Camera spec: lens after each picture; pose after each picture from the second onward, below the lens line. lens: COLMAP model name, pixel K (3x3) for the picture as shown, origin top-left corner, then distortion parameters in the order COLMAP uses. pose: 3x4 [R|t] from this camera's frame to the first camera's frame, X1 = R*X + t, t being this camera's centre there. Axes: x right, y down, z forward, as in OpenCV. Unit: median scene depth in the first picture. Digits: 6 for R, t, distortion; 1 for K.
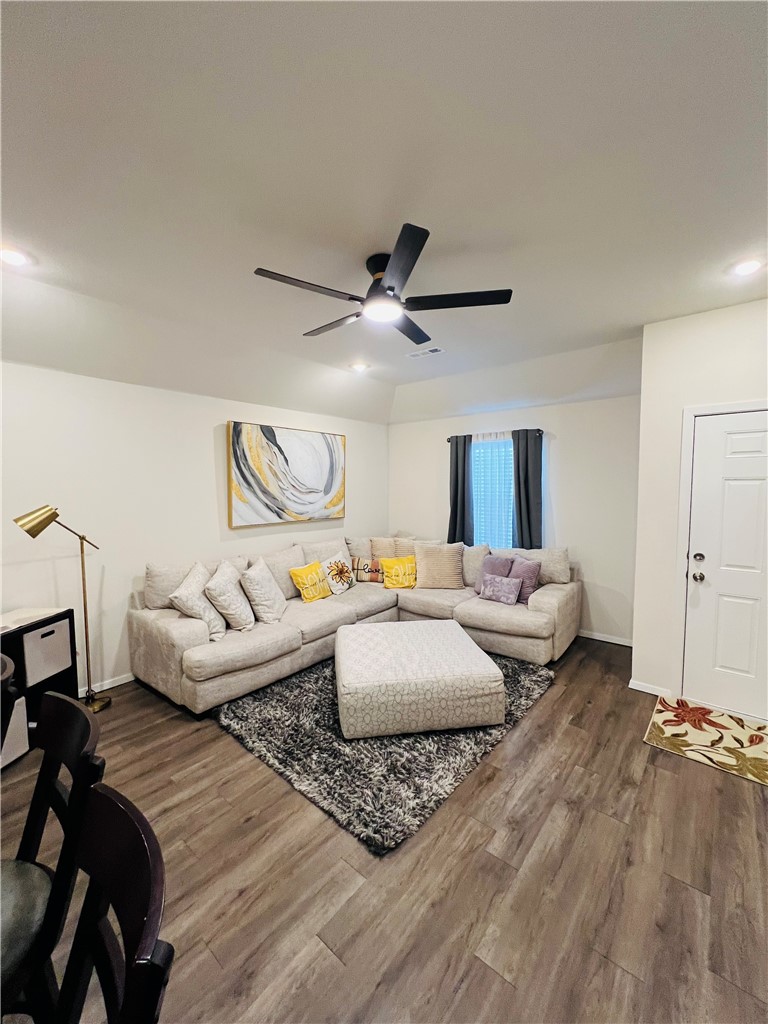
lens RADIAL K [[408.7, 0, 384.9], [0, 408.7, 511.1], [0, 0, 1]] dist [-0.001588, 0.000239]
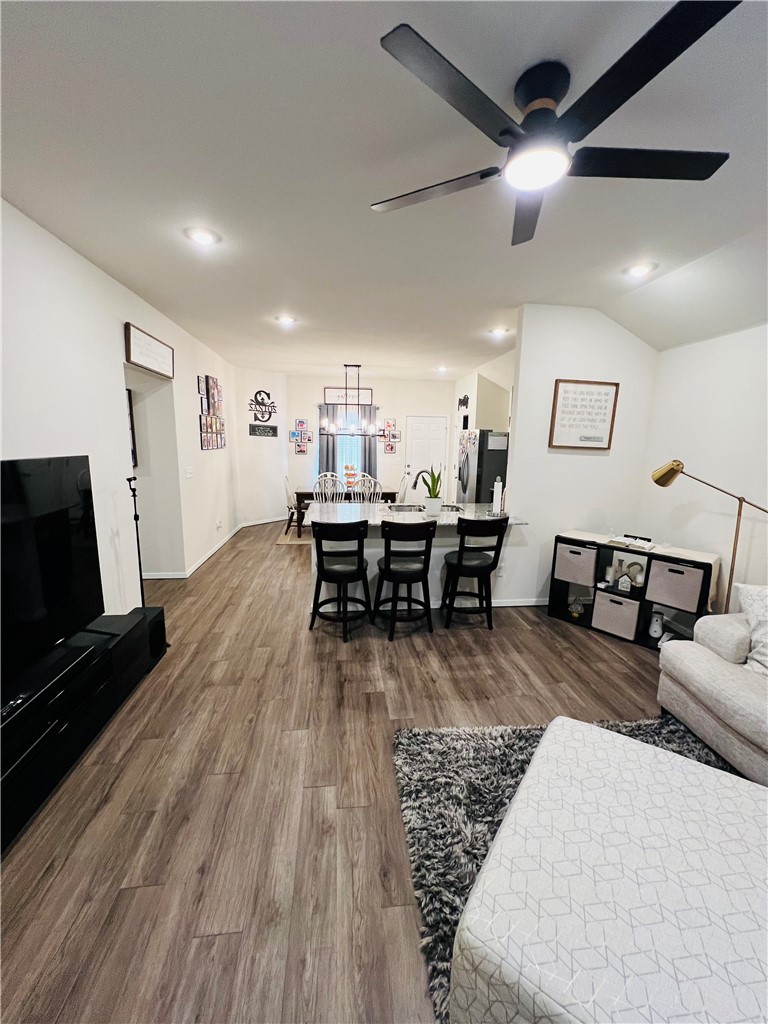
lens RADIAL K [[408.7, 0, 383.8], [0, 408.7, 514.4], [0, 0, 1]] dist [-0.001588, 0.000239]
pose [[-0.688904, 0.121872, -0.714534, 0.775033], [-0.061748, 0.972314, 0.225373, -0.096614], [0.722218, 0.199382, -0.662306, 1.535952]]
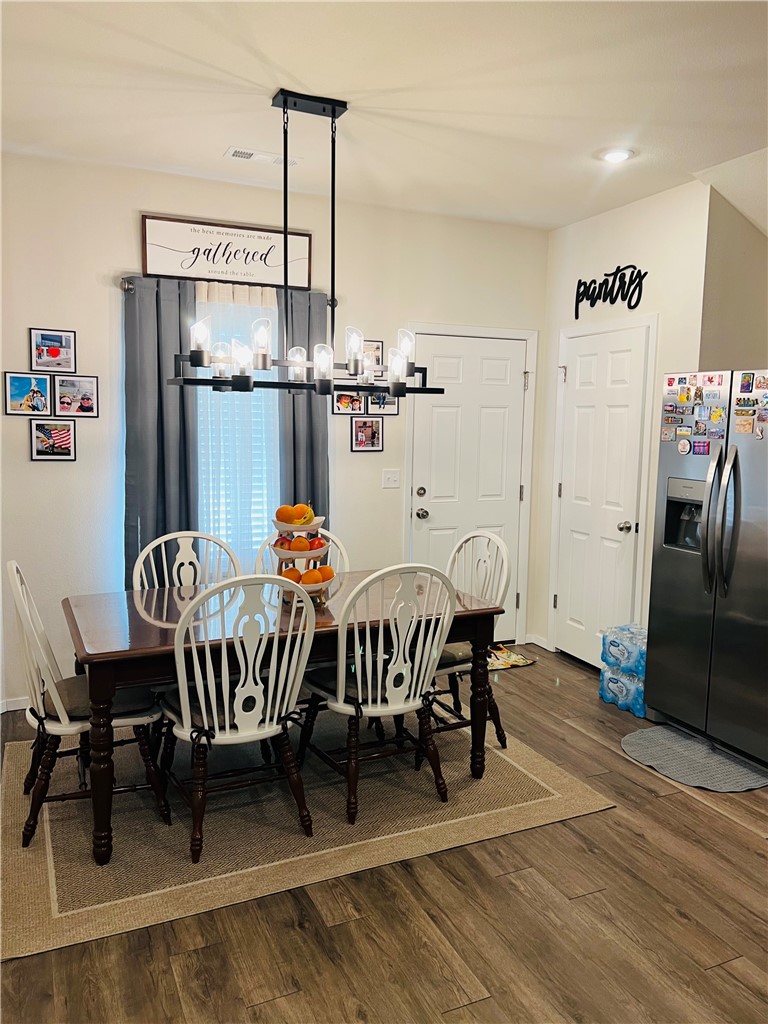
lens RADIAL K [[772.2, 0, 385.9], [0, 772.2, 508.9], [0, 0, 1]] dist [0.025665, -0.014614]
pose [[-0.422481, 0.103968, -0.900389, 0.449072], [-0.074708, 0.986025, 0.148910, -0.048041], [0.903288, 0.130178, -0.408809, 0.922189]]
